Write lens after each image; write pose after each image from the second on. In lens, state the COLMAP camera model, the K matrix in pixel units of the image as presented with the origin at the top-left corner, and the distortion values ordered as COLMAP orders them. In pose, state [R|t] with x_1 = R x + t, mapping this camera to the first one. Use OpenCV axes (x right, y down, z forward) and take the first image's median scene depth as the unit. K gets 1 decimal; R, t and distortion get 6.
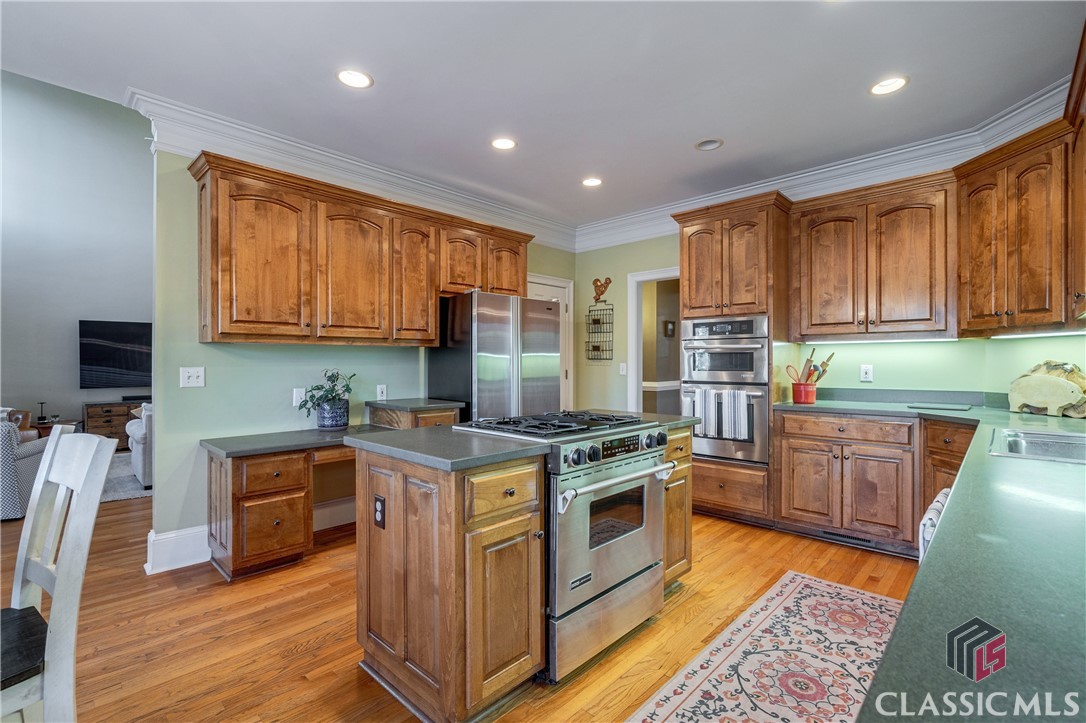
lens RADIAL K [[501.4, 0, 547.9], [0, 501.4, 357.3], [0, 0, 1]] dist [-0.003251, 0.001780]
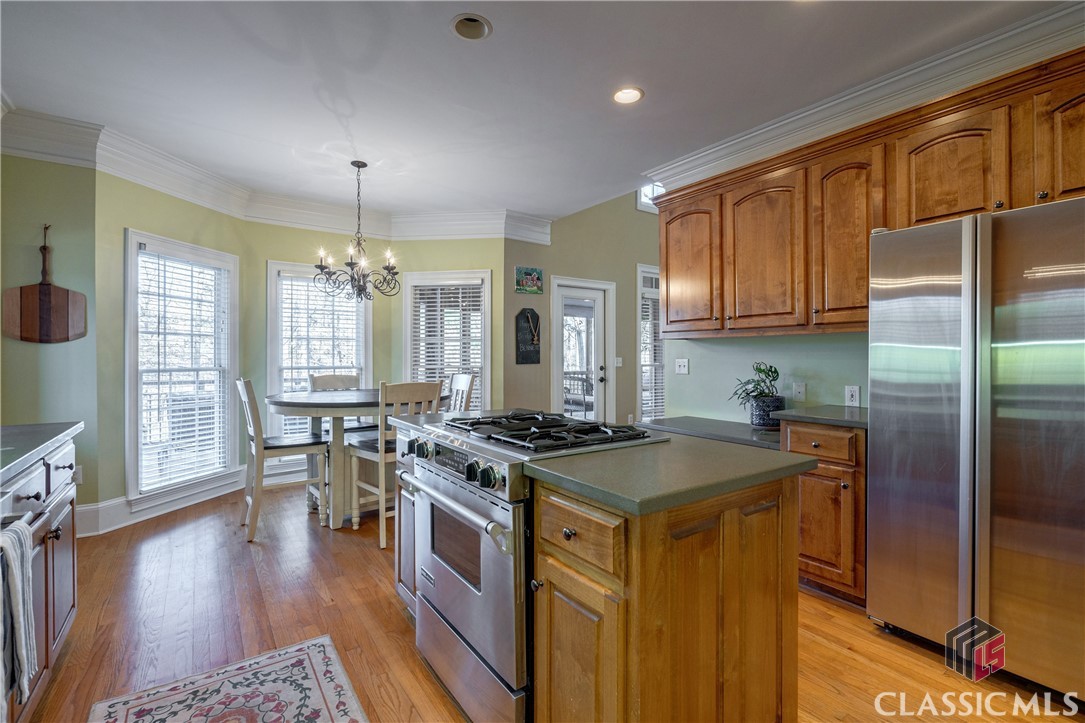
lens RADIAL K [[501.0, 0, 541.8], [0, 501.0, 357.6], [0, 0, 1]] dist [-0.003251, 0.001780]
pose [[-0.212436, 0.000235, -0.977175, 0.641996], [0.003127, 0.999995, -0.000440, 0.015972], [0.977170, -0.003150, -0.212436, 0.924813]]
